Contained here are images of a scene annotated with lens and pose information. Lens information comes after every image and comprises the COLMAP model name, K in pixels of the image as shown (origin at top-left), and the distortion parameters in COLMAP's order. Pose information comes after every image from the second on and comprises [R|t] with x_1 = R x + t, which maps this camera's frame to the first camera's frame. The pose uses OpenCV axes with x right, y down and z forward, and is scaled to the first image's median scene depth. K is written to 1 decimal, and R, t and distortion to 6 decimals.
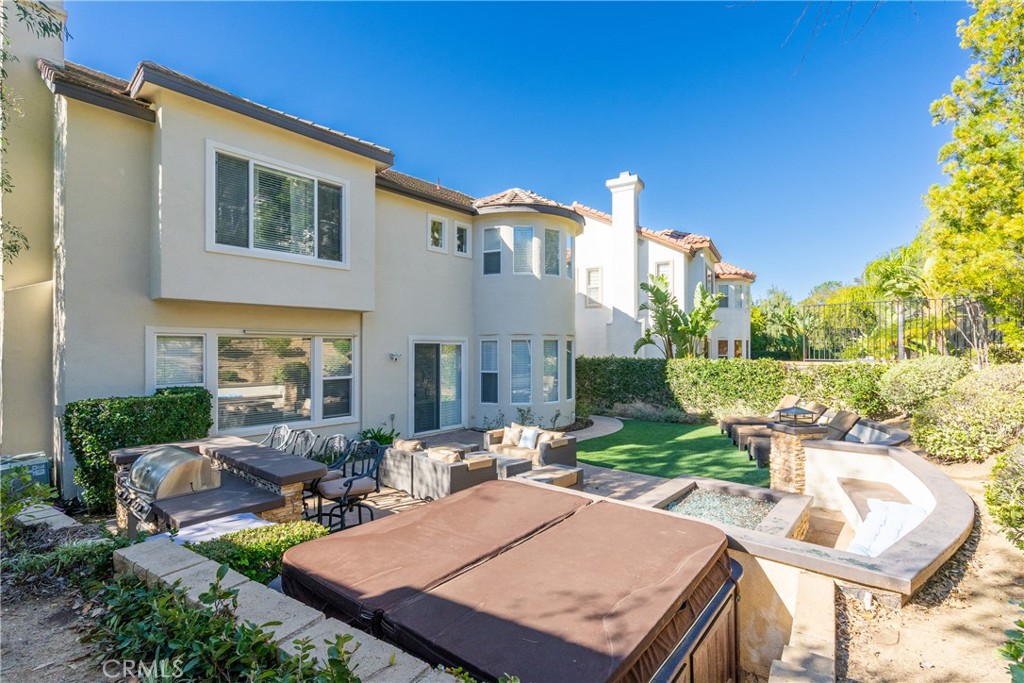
lens RADIAL K [[467.5, 0, 511.9], [0, 467.5, 345.3], [0, 0, 1]] dist [0.001417, 0.000194]
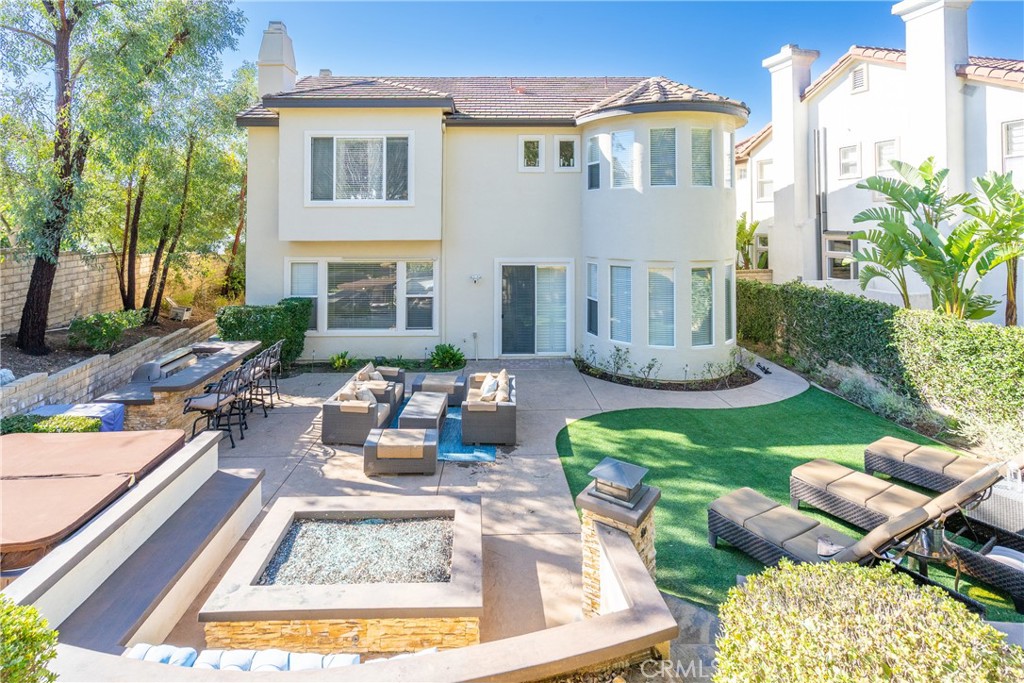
lens RADIAL K [[485.8, 0, 508.8], [0, 485.8, 215.7], [0, 0, 1]] dist [0.002950, 0.000273]
pose [[0.685837, -0.000720, -0.727755, 0.548017], [0.000931, 1.000000, -0.000112, -0.108248], [0.727754, -0.000601, 0.685838, 0.265742]]
